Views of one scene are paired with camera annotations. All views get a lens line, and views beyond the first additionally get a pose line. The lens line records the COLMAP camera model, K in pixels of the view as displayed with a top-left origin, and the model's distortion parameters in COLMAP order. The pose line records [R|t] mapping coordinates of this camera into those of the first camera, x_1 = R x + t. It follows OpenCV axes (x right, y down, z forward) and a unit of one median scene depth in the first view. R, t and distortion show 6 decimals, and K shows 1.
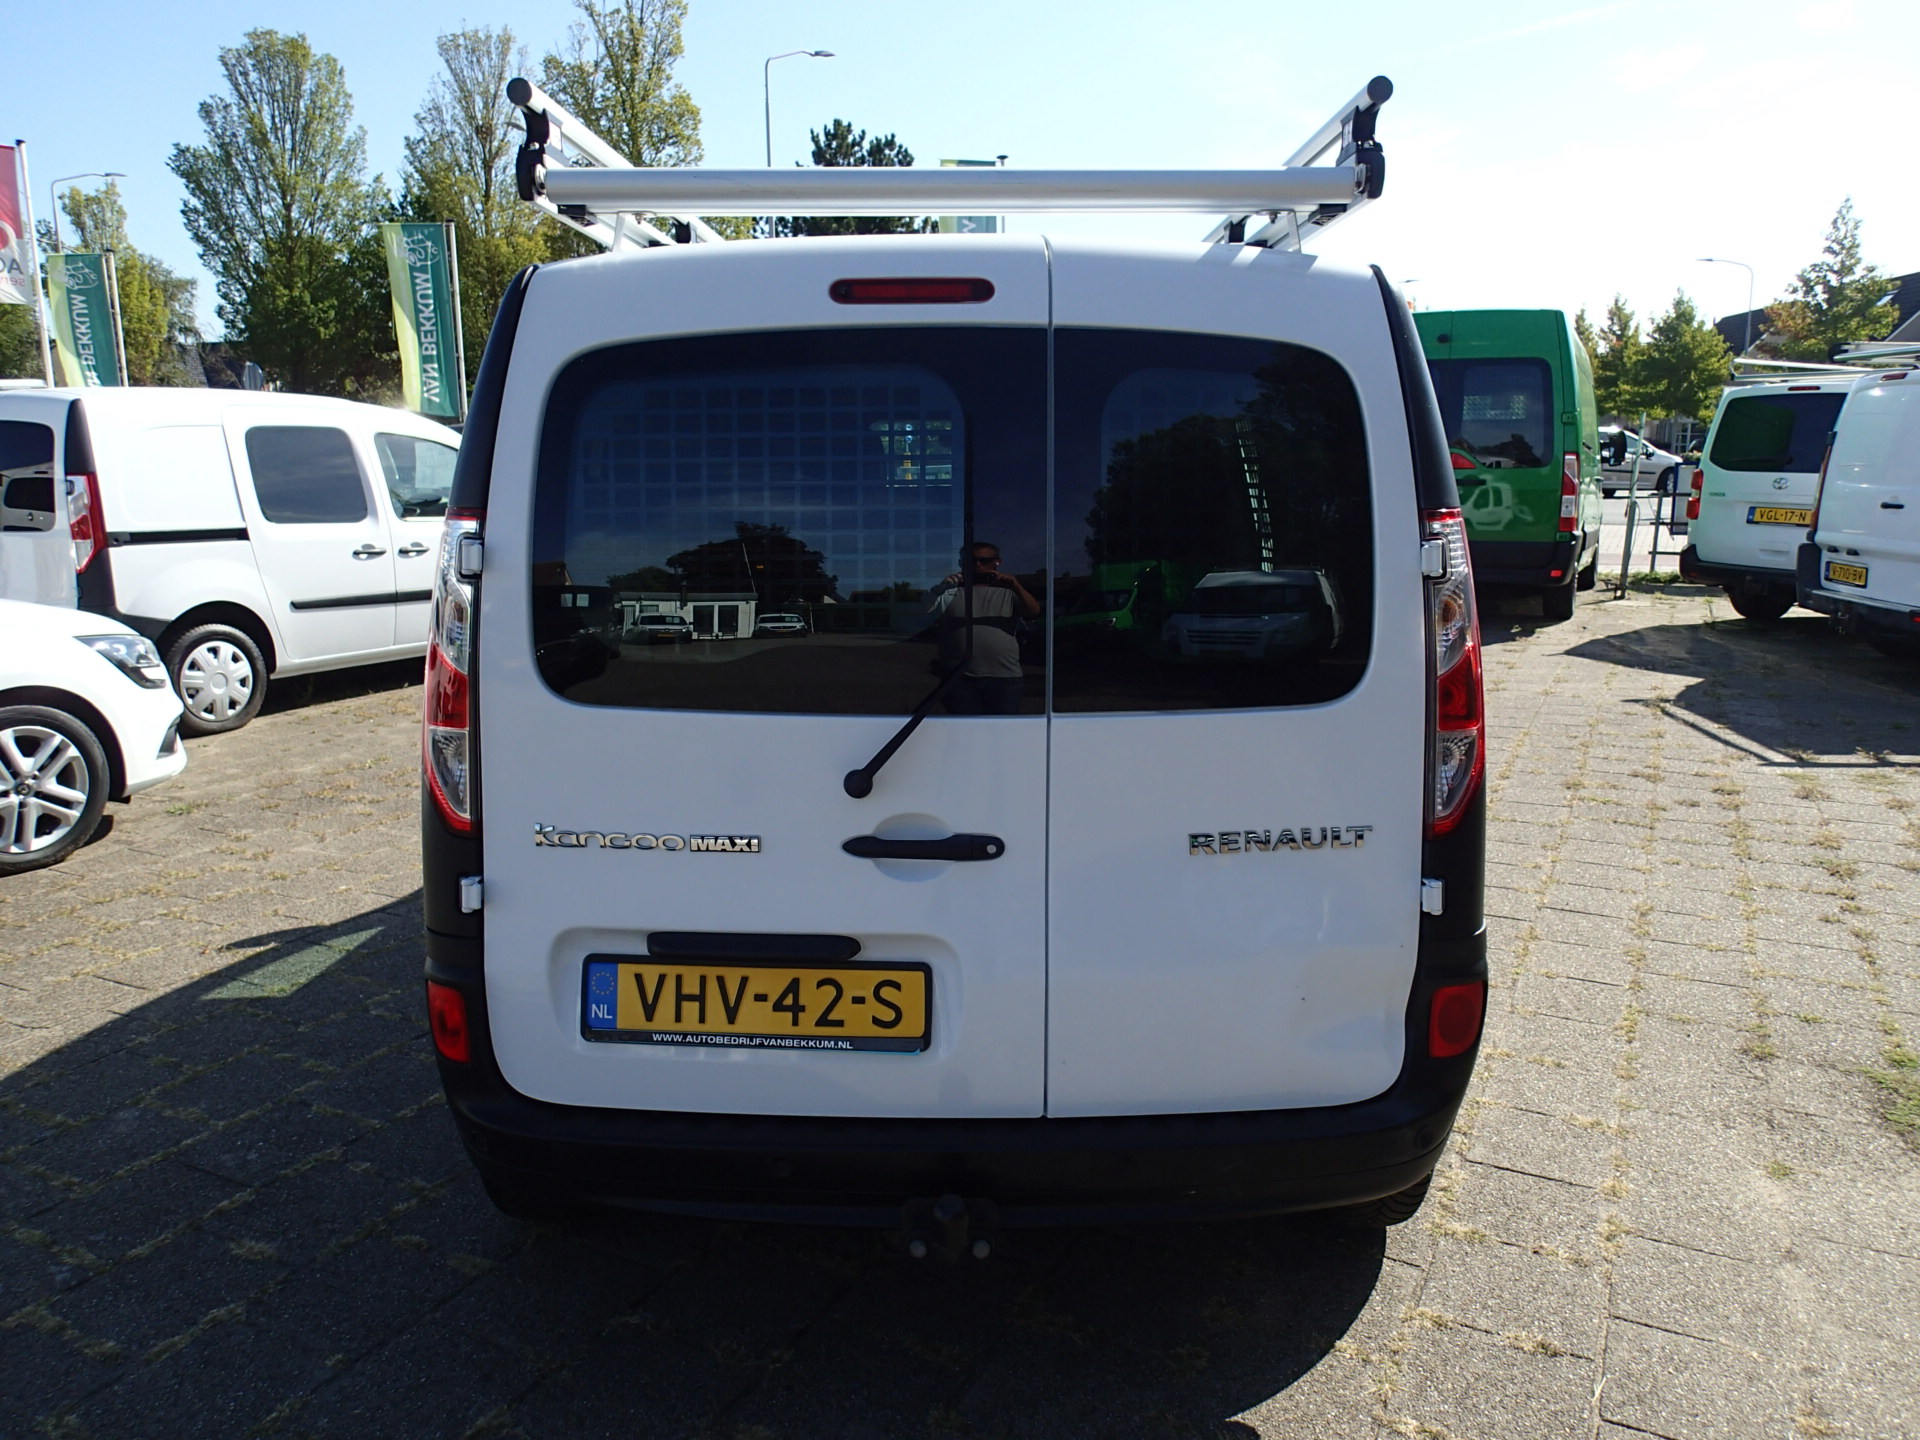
lens RADIAL K [[1429.5, 0, 979.2], [0, 1429.5, 711.1], [0, 0, 1]] dist [0.004913, -0.007166]
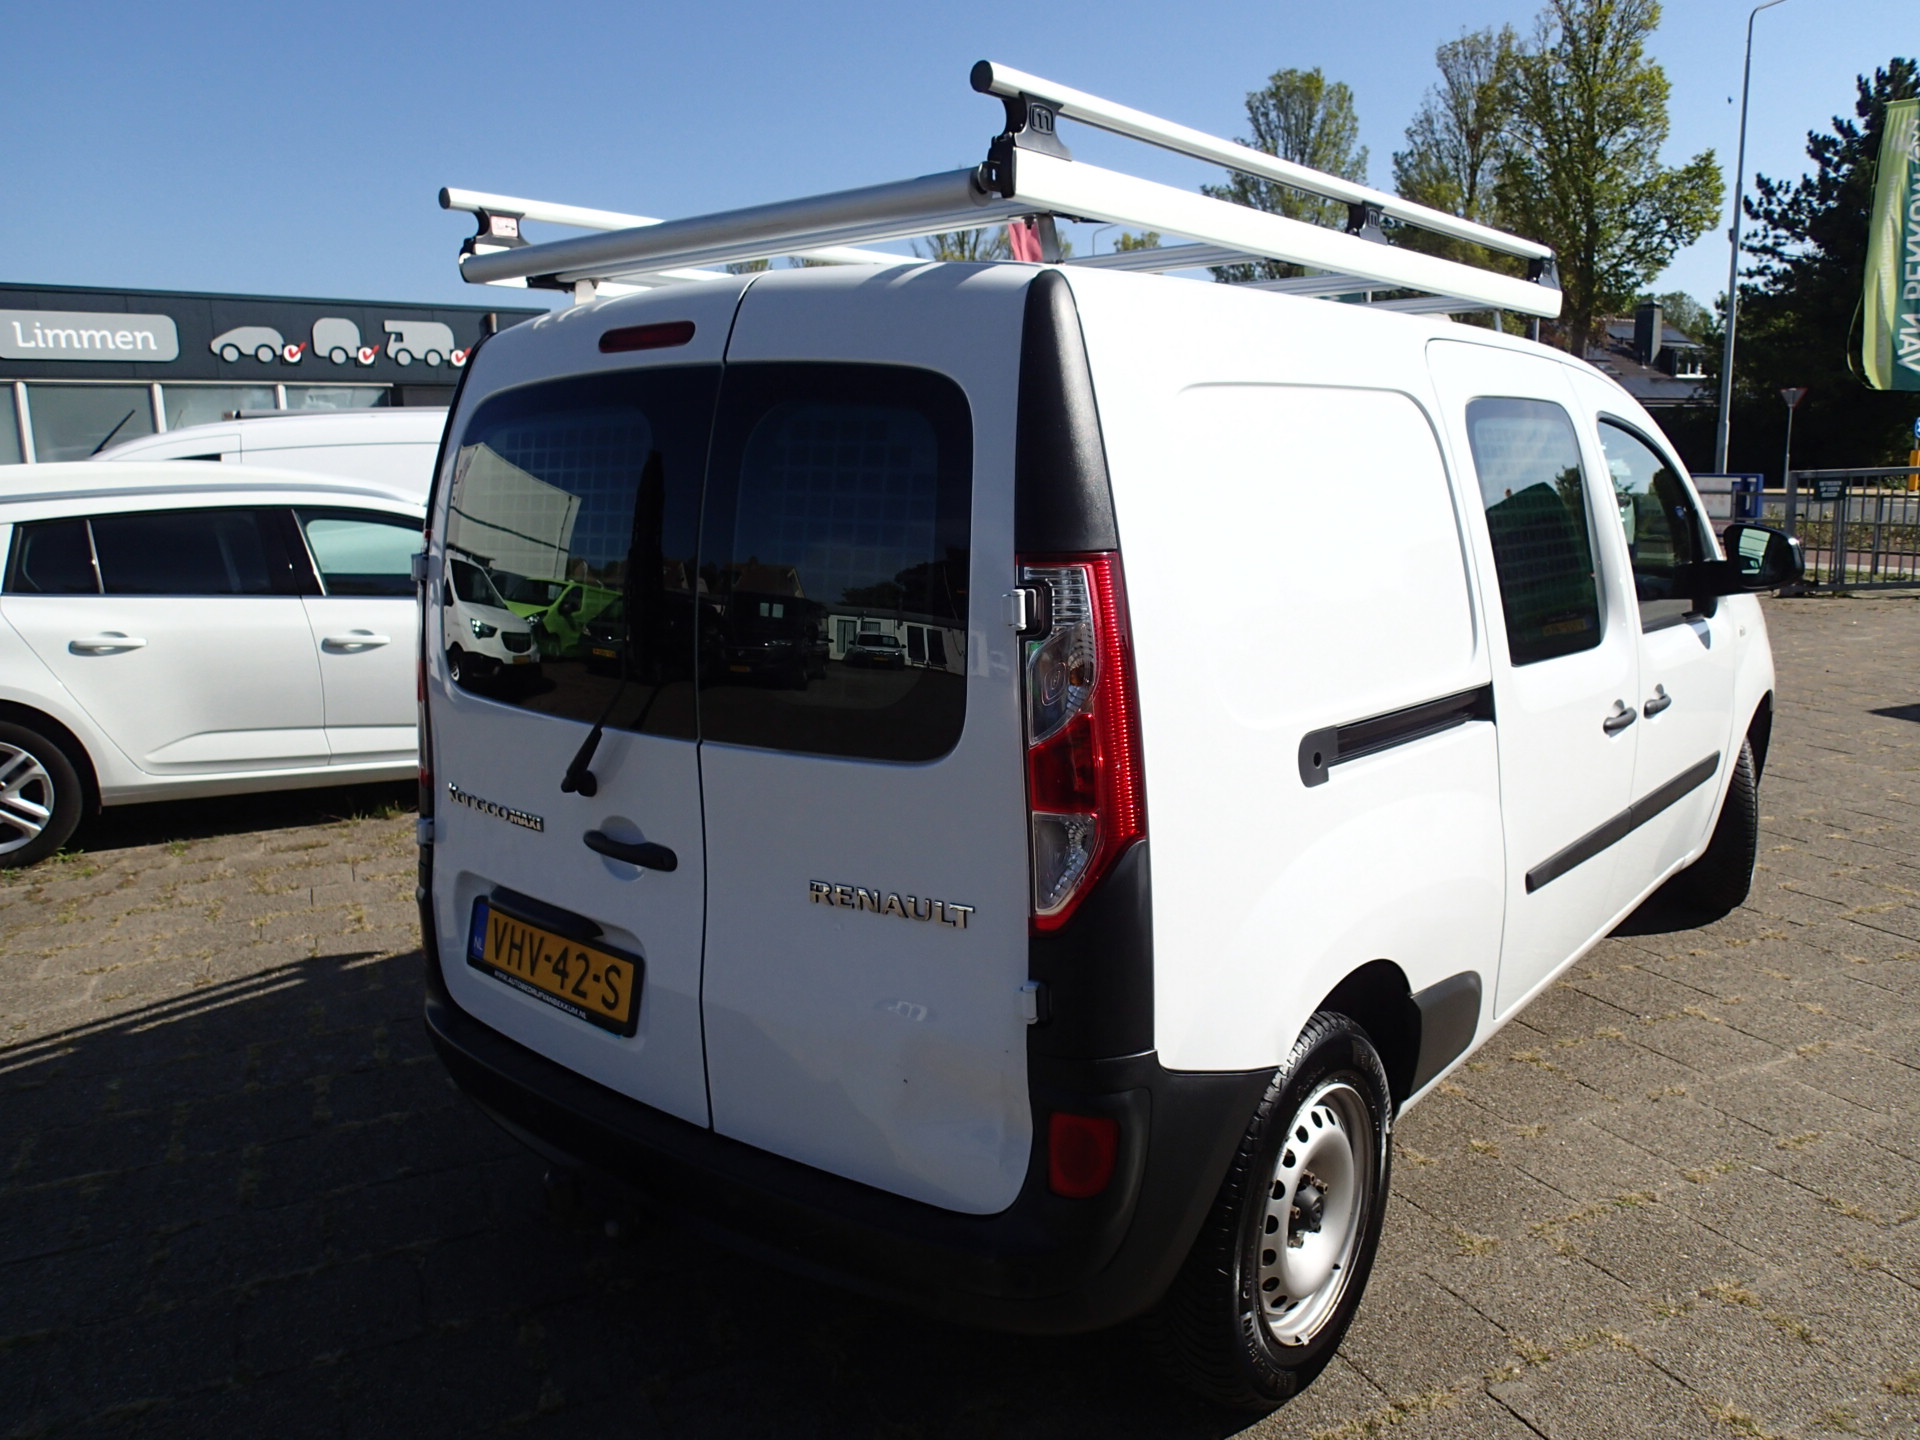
lens RADIAL K [[1435.8, 0, 960.0], [0, 1435.8, 720.0], [0, 0, 1]] dist [-0.003301, -0.002222]
pose [[0.779158, 0.102137, -0.618451, 0.798712], [-0.100773, 0.994212, 0.037235, -0.067447], [0.618674, 0.033311, 0.784941, 0.286358]]
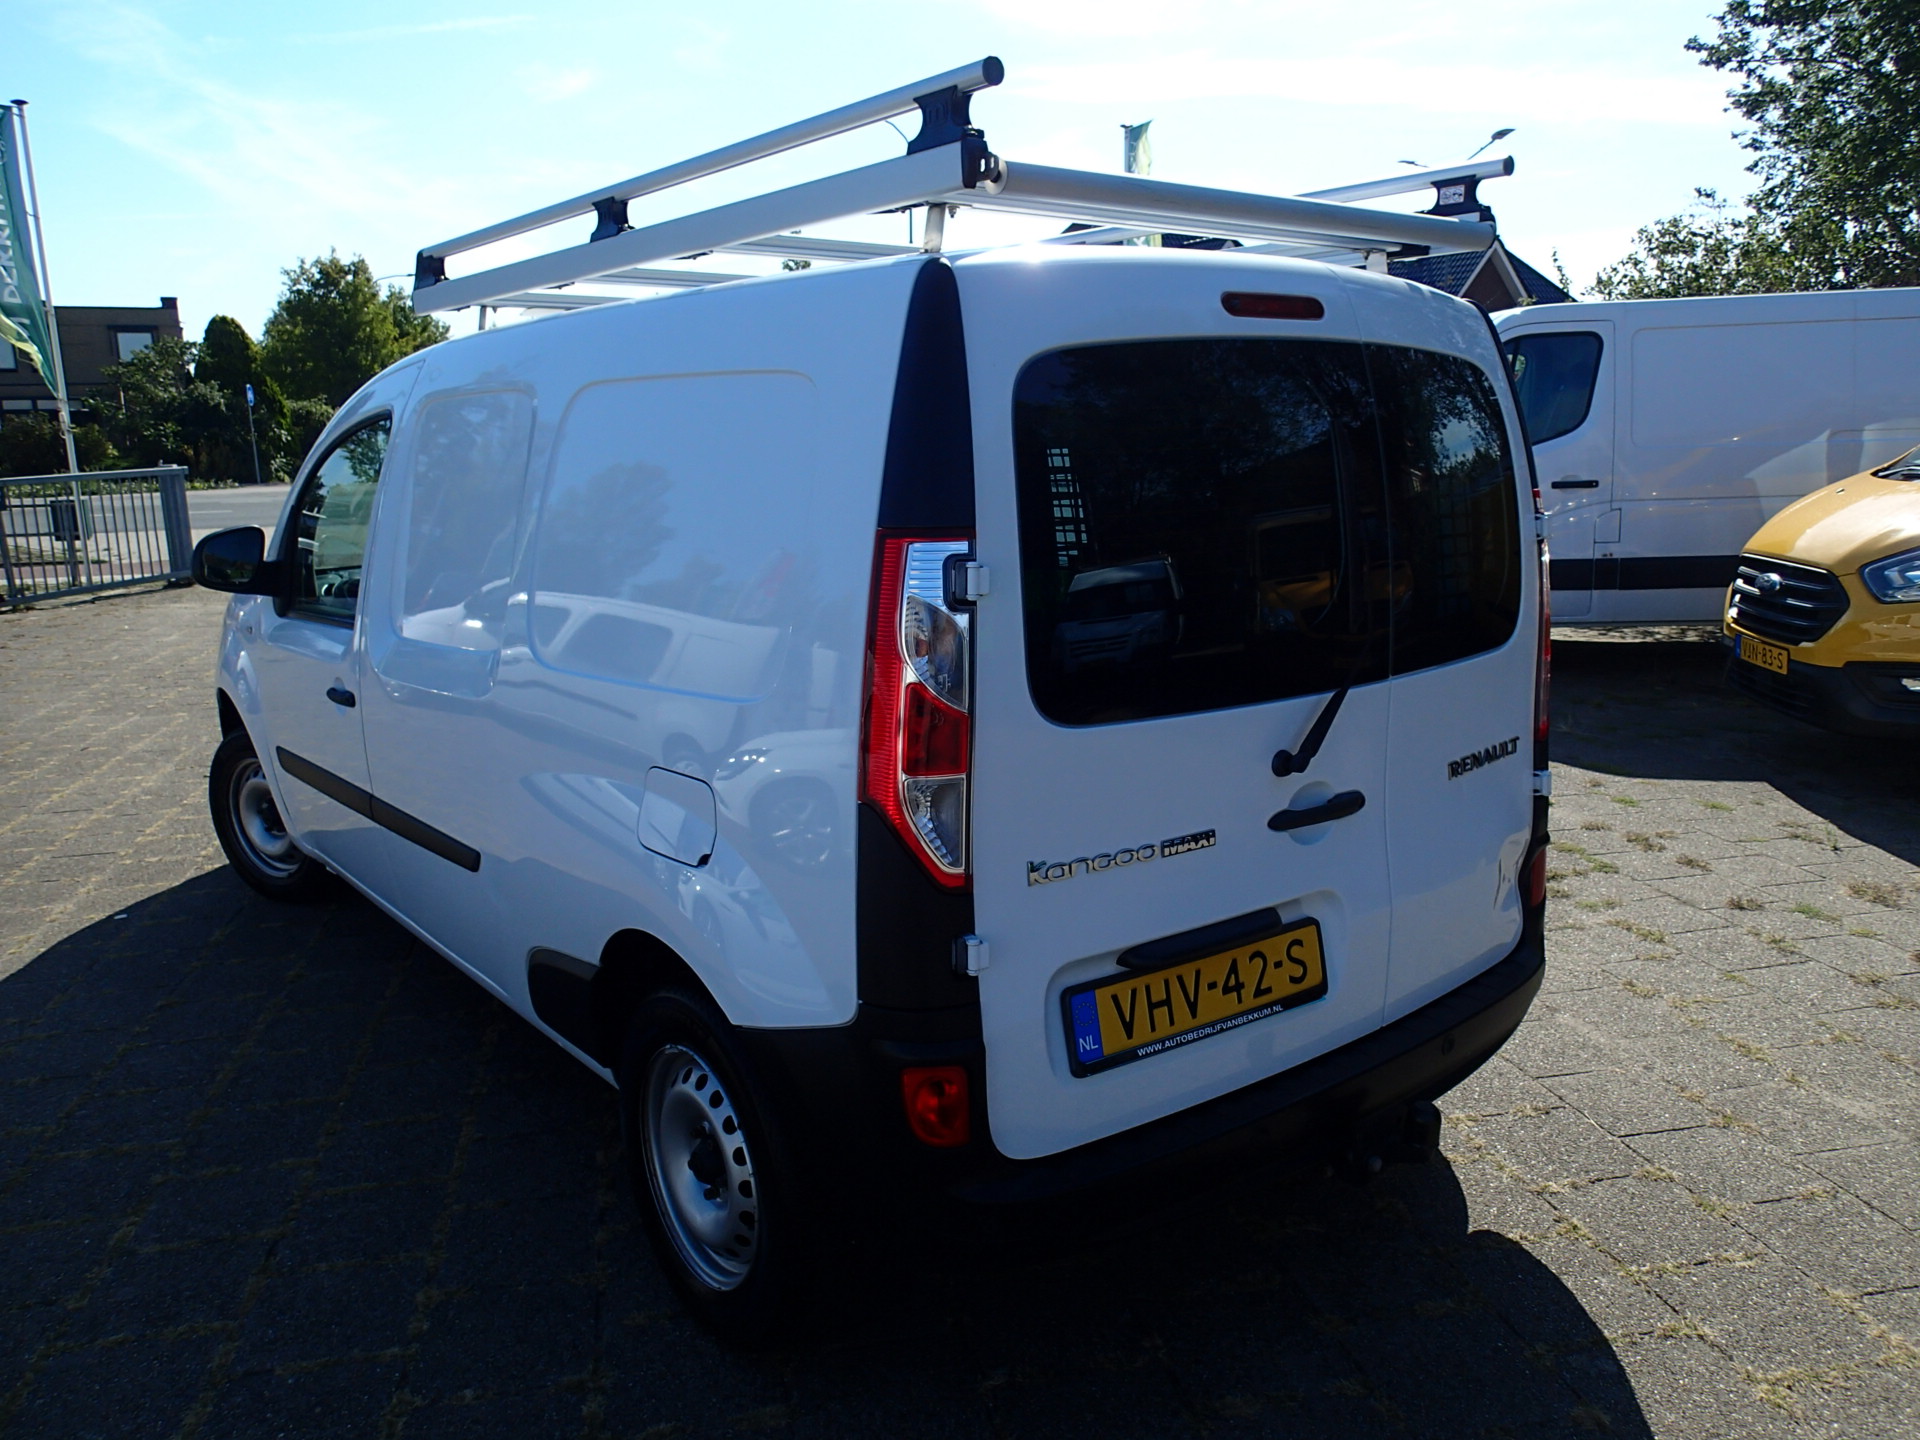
lens RADIAL K [[1411.7, 0, 977.1], [0, 1411.7, 716.6], [0, 0, 1]] dist [0.016363, -0.007829]
pose [[0.775455, -0.133453, 0.617139, -0.881854], [0.131431, 0.990116, 0.048961, -0.063899], [-0.617573, 0.043144, 0.785330, 0.292275]]
